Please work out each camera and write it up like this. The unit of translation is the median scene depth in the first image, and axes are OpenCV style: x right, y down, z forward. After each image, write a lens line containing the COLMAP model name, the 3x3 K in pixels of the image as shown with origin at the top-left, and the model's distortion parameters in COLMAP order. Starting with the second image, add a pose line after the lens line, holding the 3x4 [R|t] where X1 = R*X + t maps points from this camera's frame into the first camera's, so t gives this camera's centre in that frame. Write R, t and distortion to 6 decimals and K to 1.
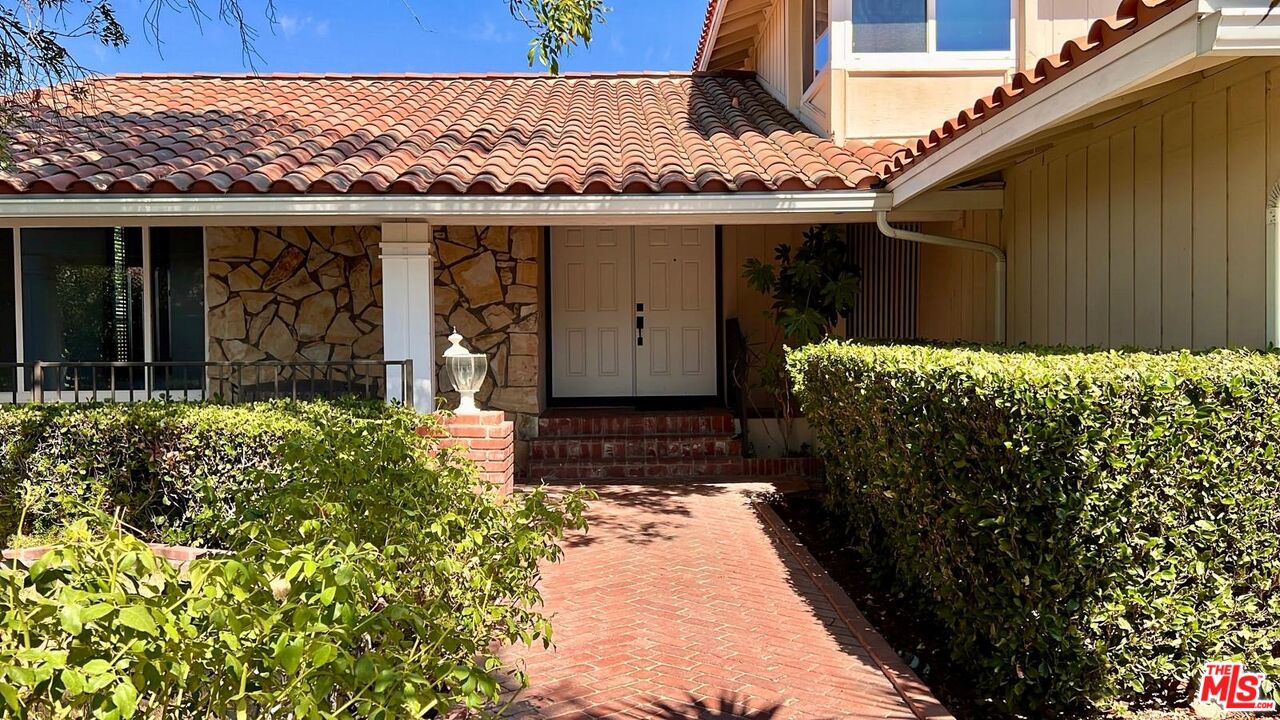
lens RADIAL K [[1086.9, 0, 640.1], [0, 1086.9, 366.6], [0, 0, 1]] dist [0.038273, 0.010794]
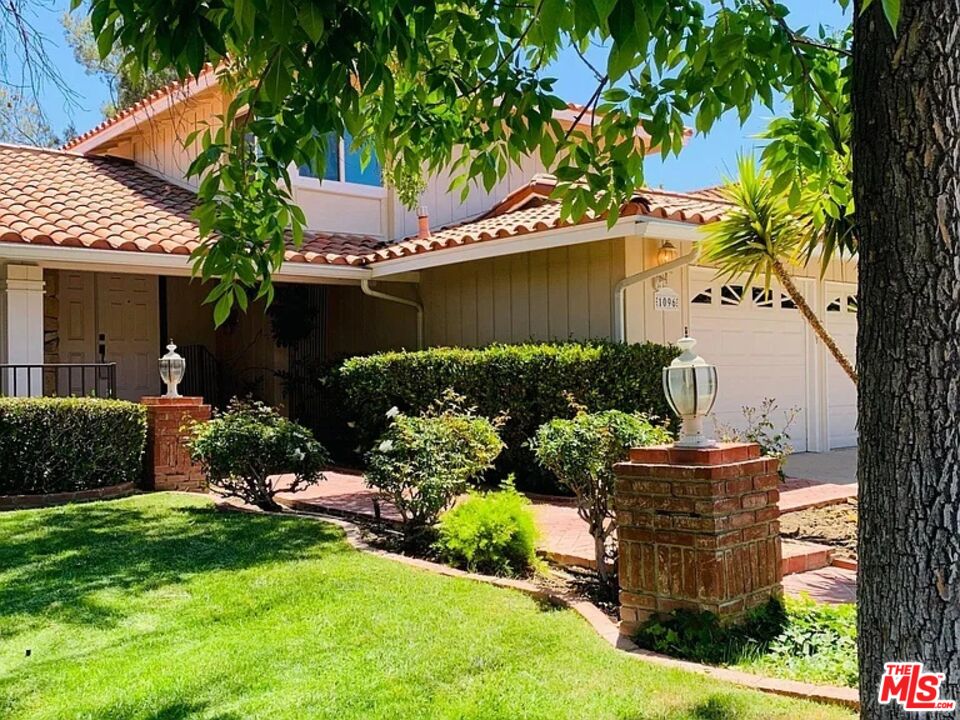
lens RADIAL K [[983.7, 0, 482.1], [0, 983.7, 356.8], [0, 0, 1]] dist [0.016691, 0.000000]
pose [[0.756947, 0.007431, 0.653434, -0.480869], [0.029438, 0.998532, -0.045457, 0.040567], [-0.652813, 0.053644, 0.755618, -0.207694]]
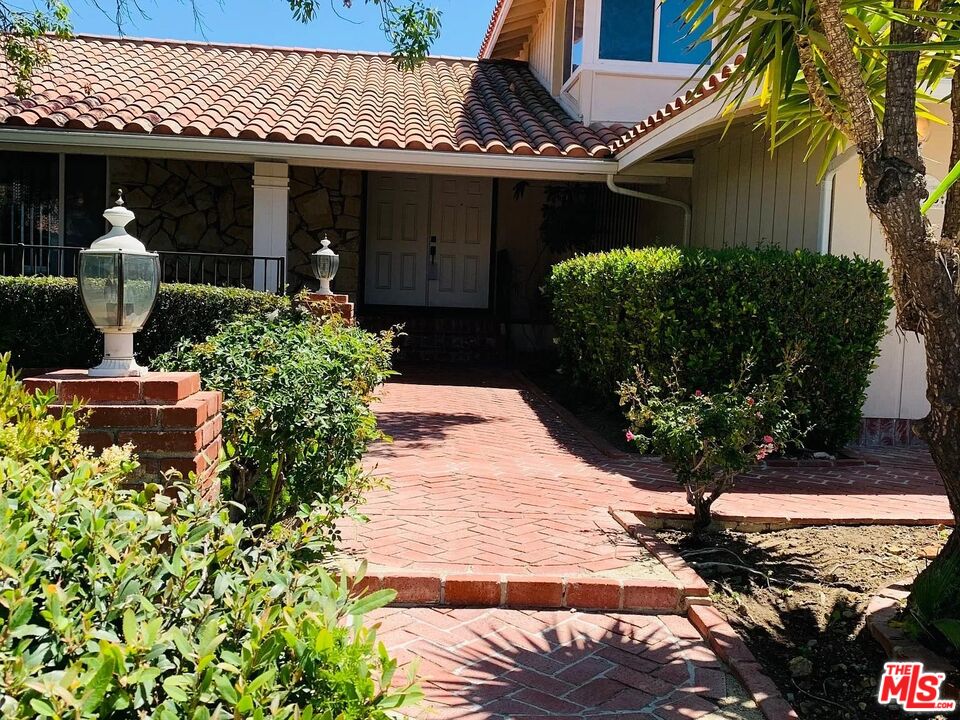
lens RADIAL K [[983.7, 0, 487.0], [0, 983.7, 367.1], [0, 0, 1]] dist [0.016691, 0.000000]
pose [[0.995722, 0.043483, 0.081524, -0.029522], [-0.047742, 0.997554, 0.051049, 0.041617], [-0.079105, -0.054723, 0.995363, -0.232047]]
